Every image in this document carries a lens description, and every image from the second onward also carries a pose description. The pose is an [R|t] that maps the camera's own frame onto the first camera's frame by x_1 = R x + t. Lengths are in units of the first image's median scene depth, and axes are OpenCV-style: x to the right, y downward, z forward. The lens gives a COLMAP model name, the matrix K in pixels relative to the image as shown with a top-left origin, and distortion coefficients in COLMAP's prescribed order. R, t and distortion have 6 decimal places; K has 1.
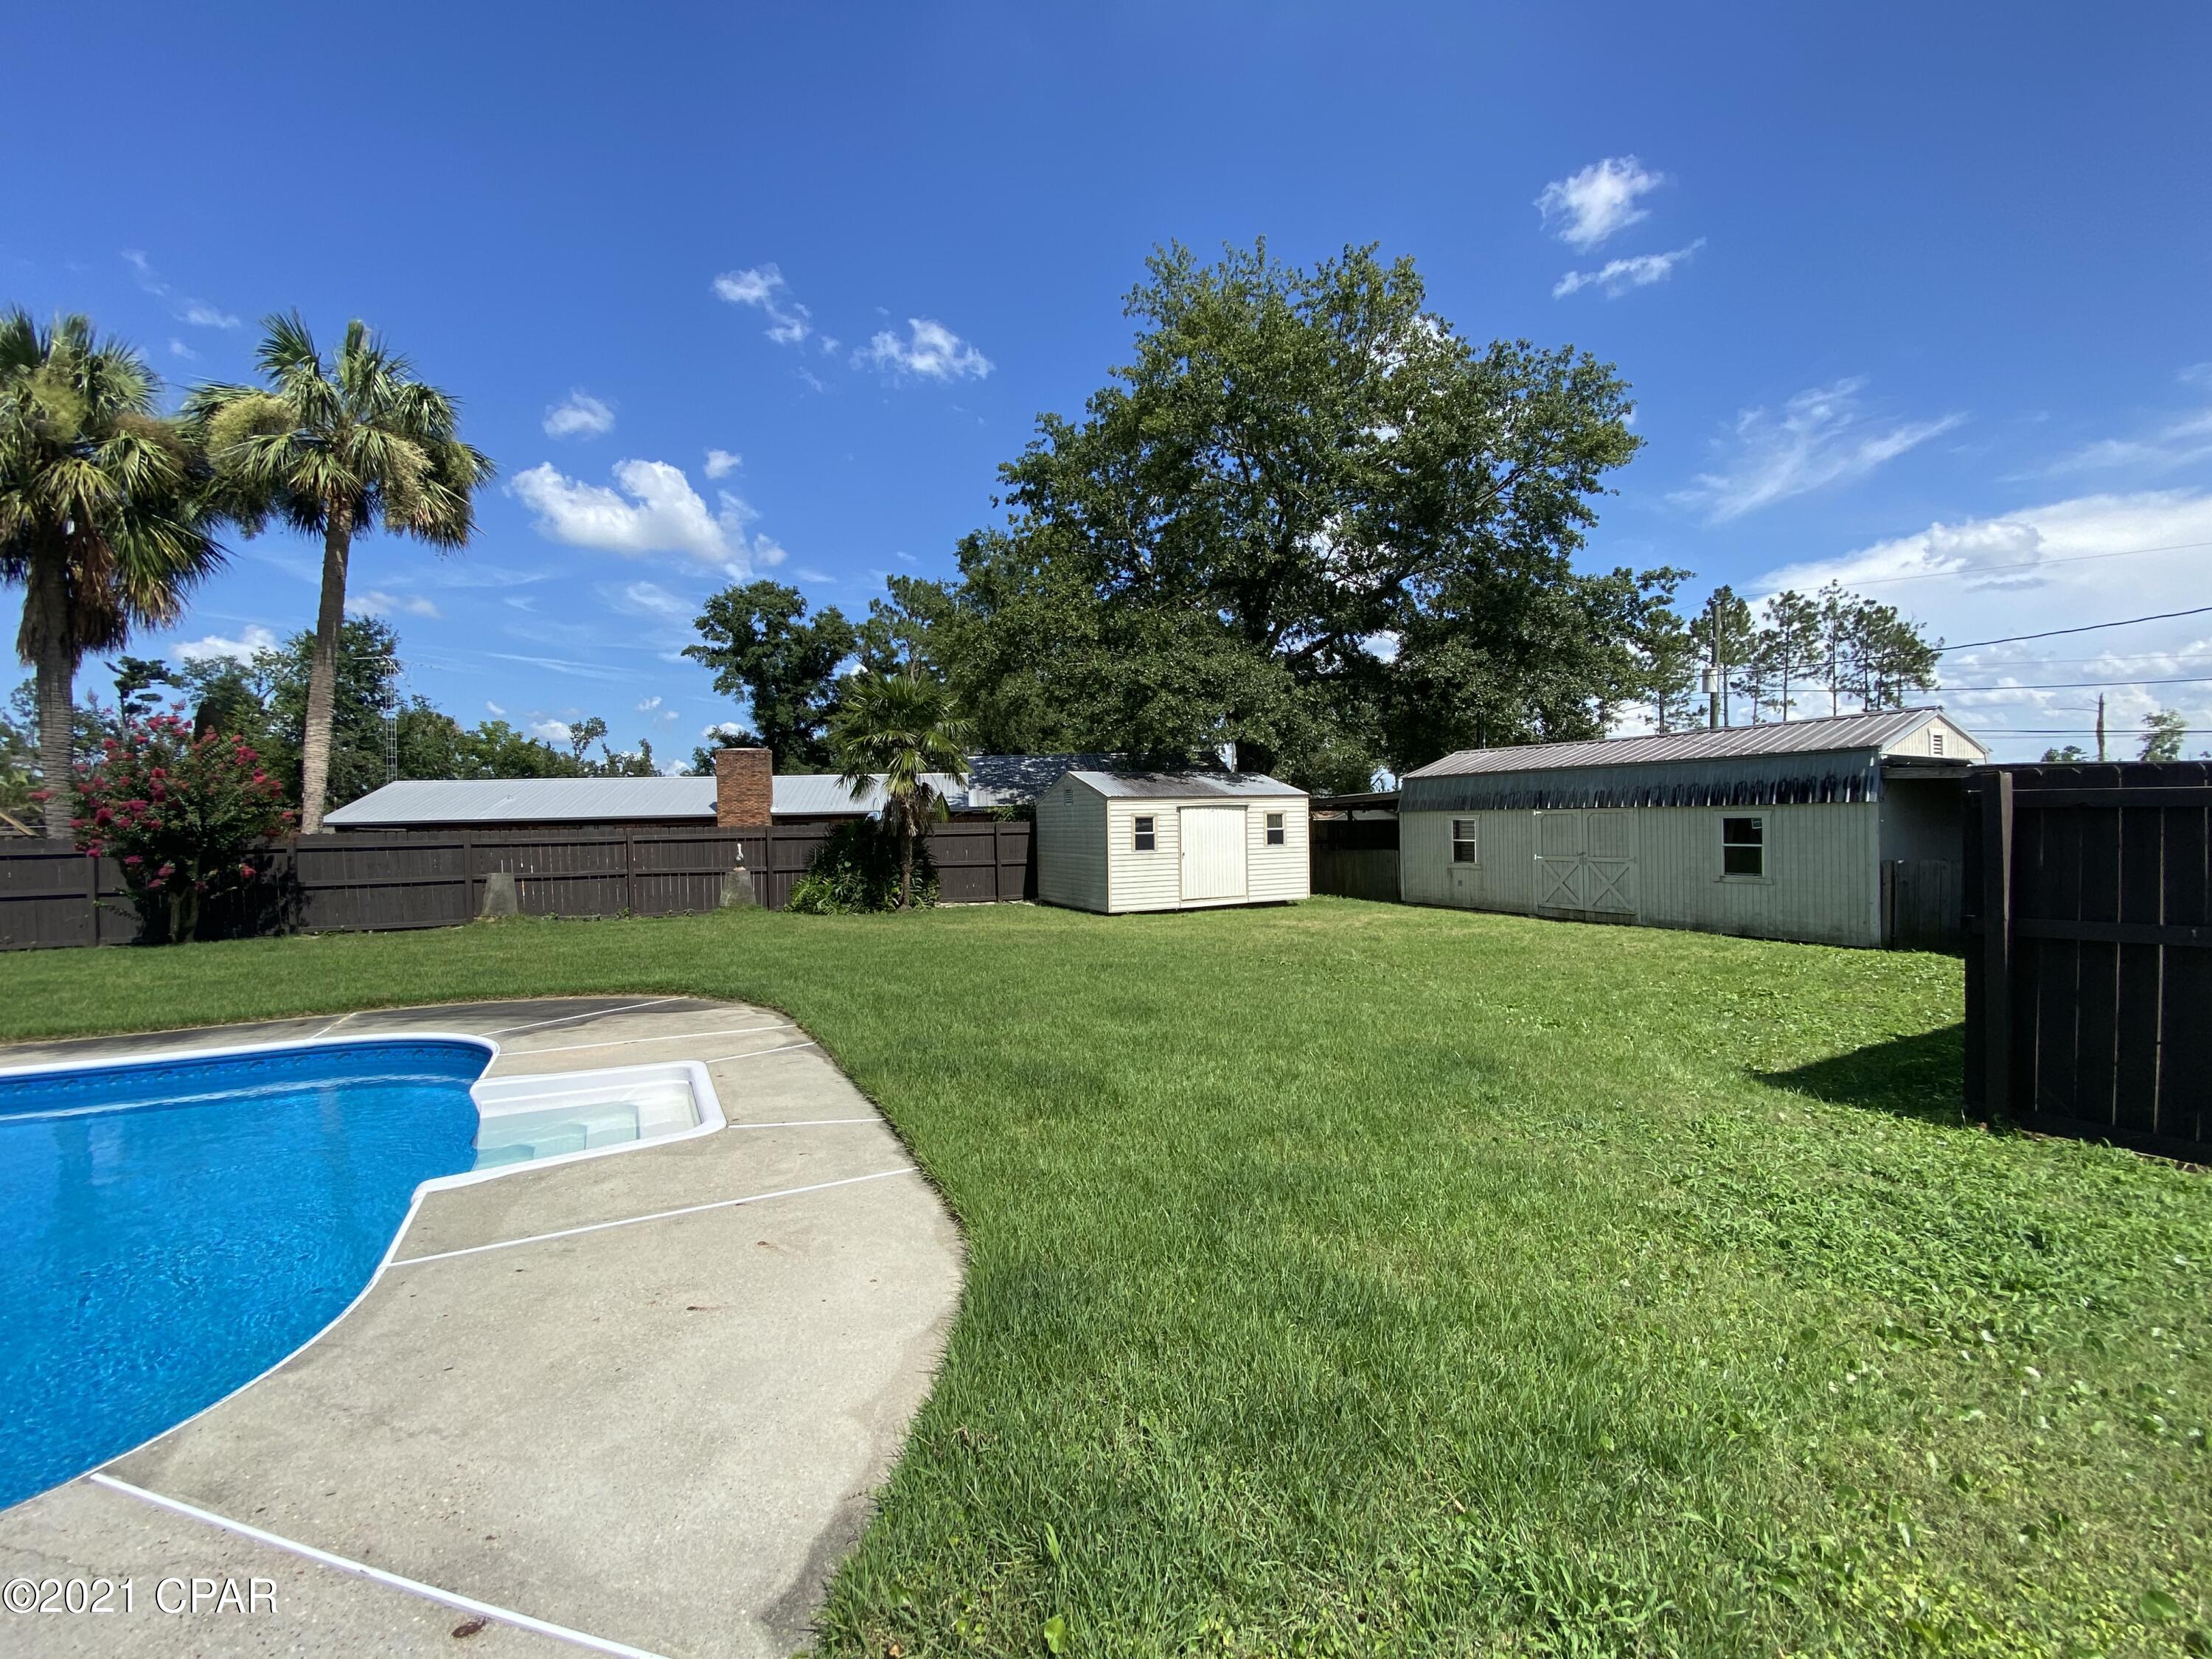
lens RADIAL K [[902.1, 0, 1099.6], [0, 902.1, 844.2], [0, 0, 1]] dist [0.008312, -0.013426]
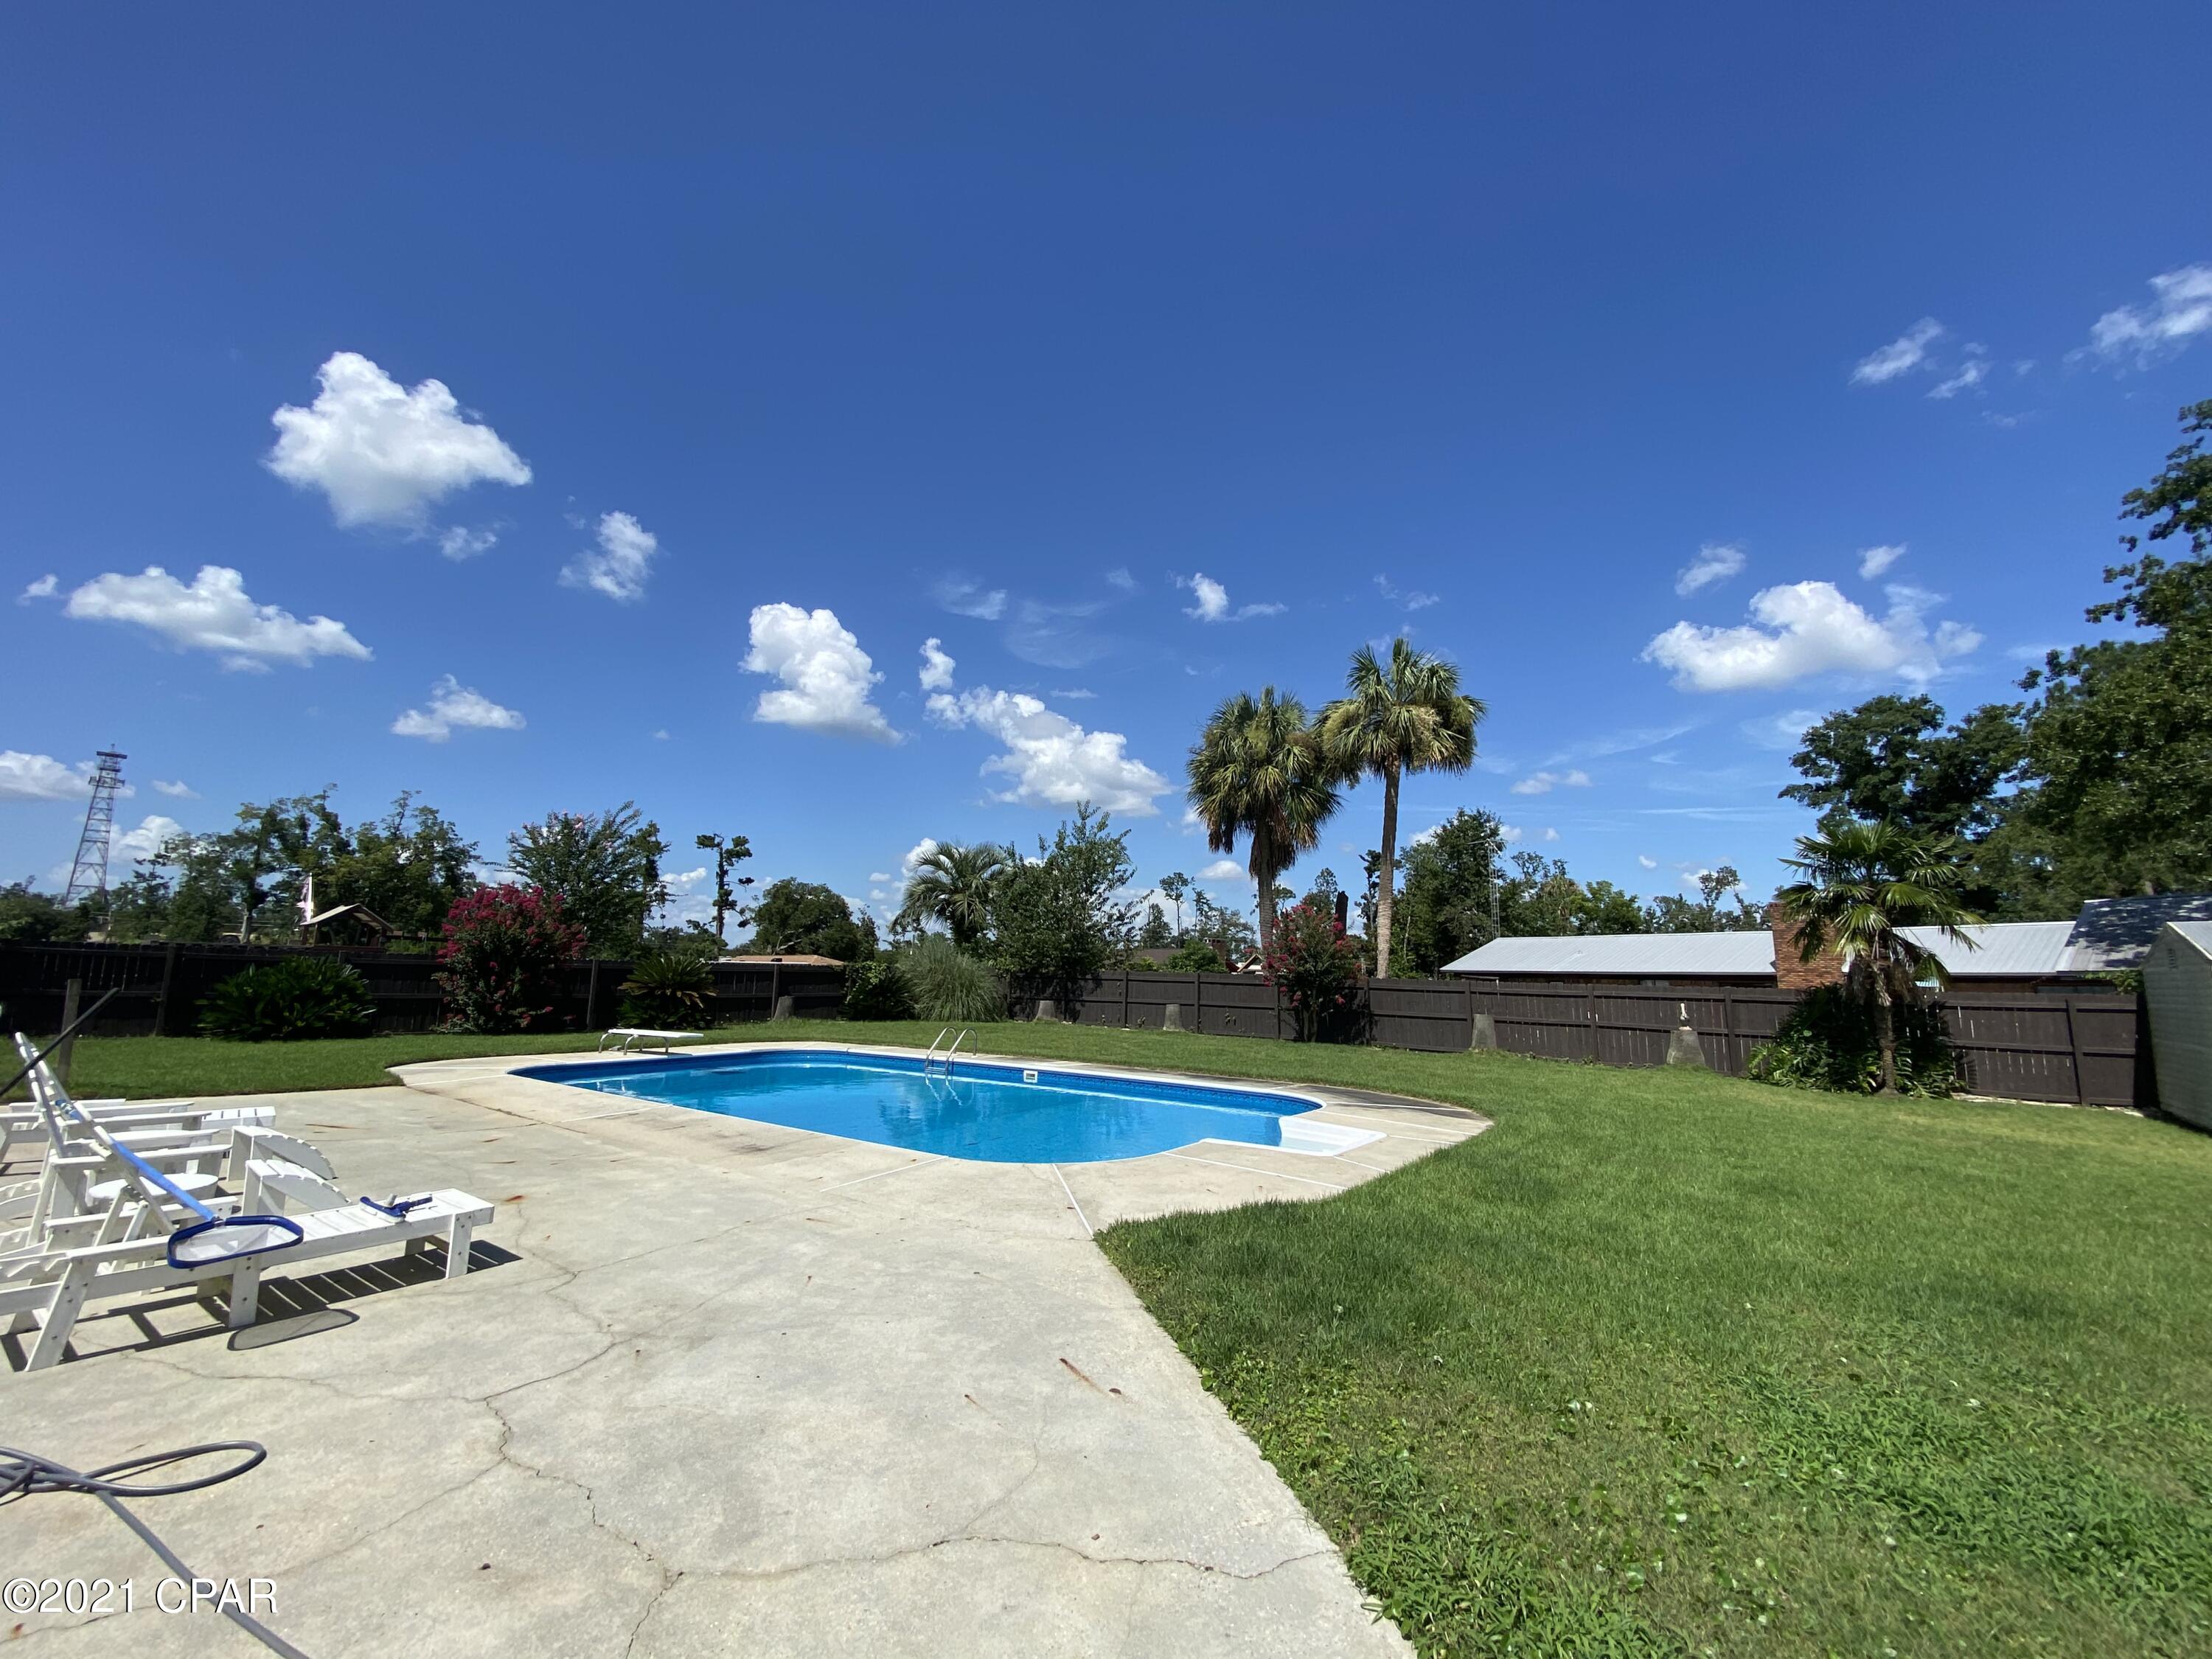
lens RADIAL K [[902.1, 0, 1095.6], [0, 902.1, 825.2], [0, 0, 1]] dist [0.008312, -0.013426]
pose [[0.417030, -0.118066, -0.901192, 0.271652], [-0.050859, 0.986942, -0.152835, -0.009356], [0.907469, 0.109570, 0.405579, -0.045927]]
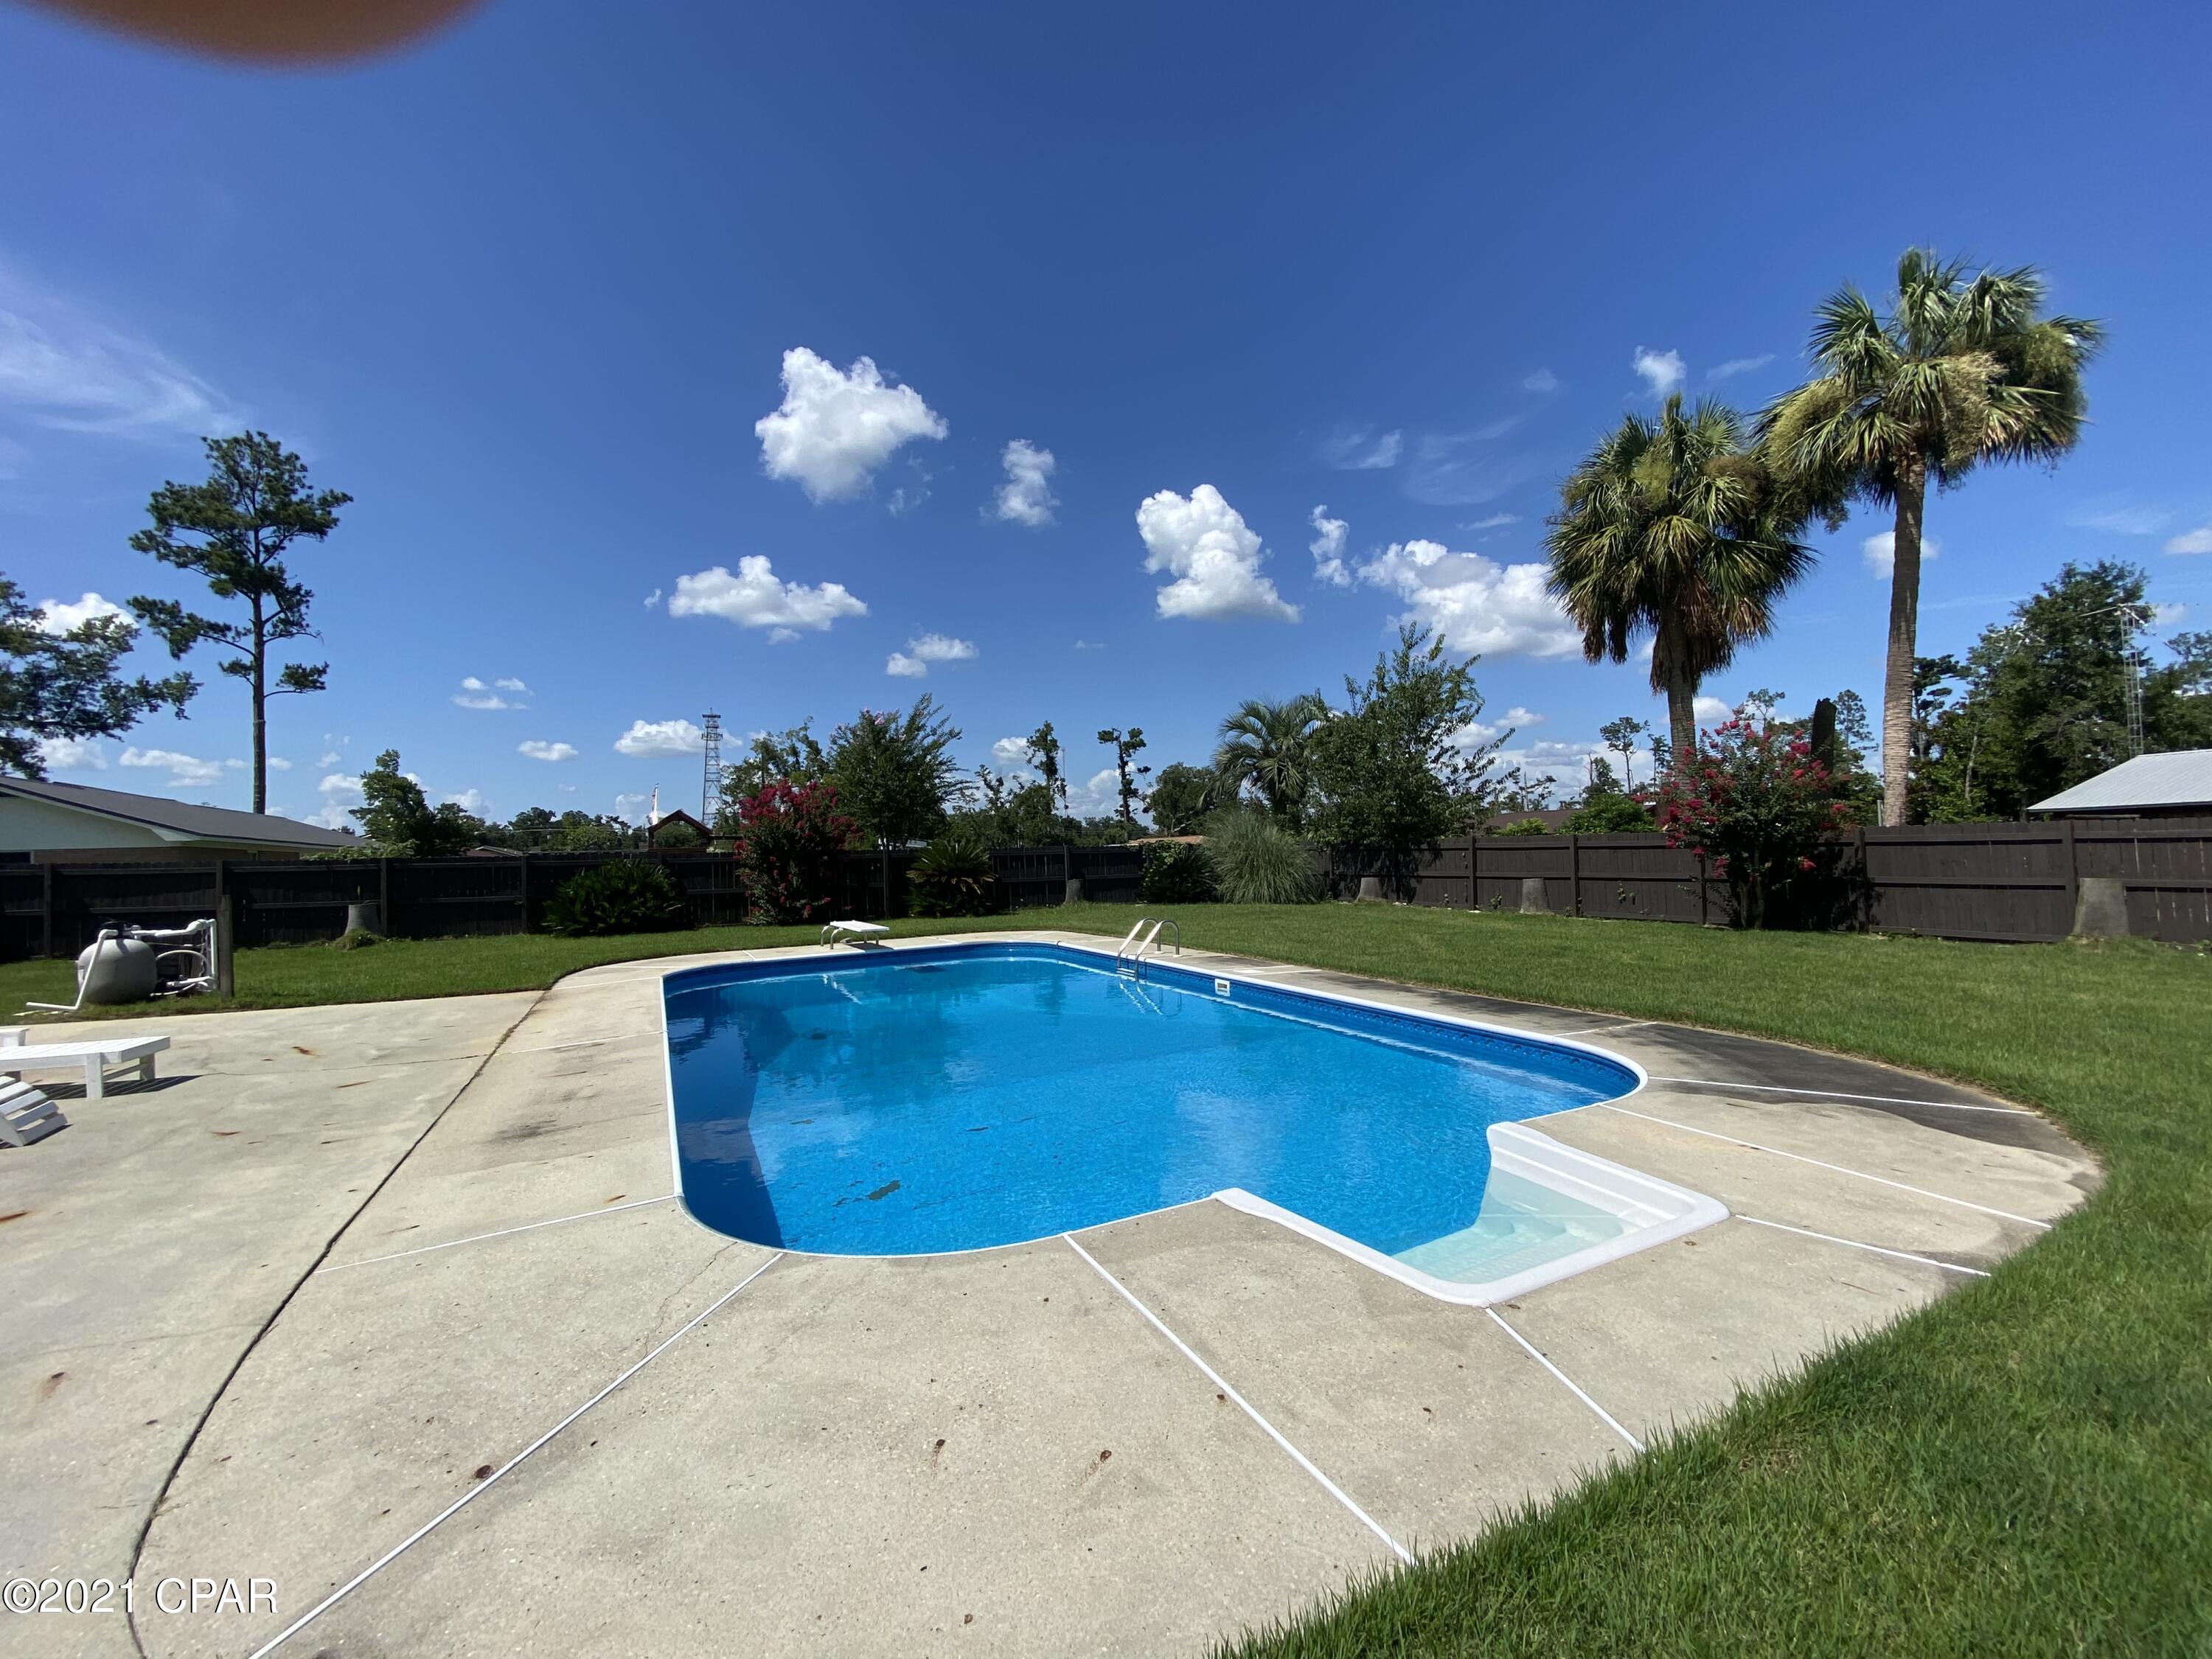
lens RADIAL K [[902.1, 0, 1103.4], [0, 902.1, 822.5], [0, 0, 1]] dist [0.008312, -0.013426]
pose [[-0.015834, -0.010540, -0.999819, 0.059692], [0.001262, 0.999943, -0.010561, -0.005924], [0.999874, -0.001429, -0.015820, 0.190704]]
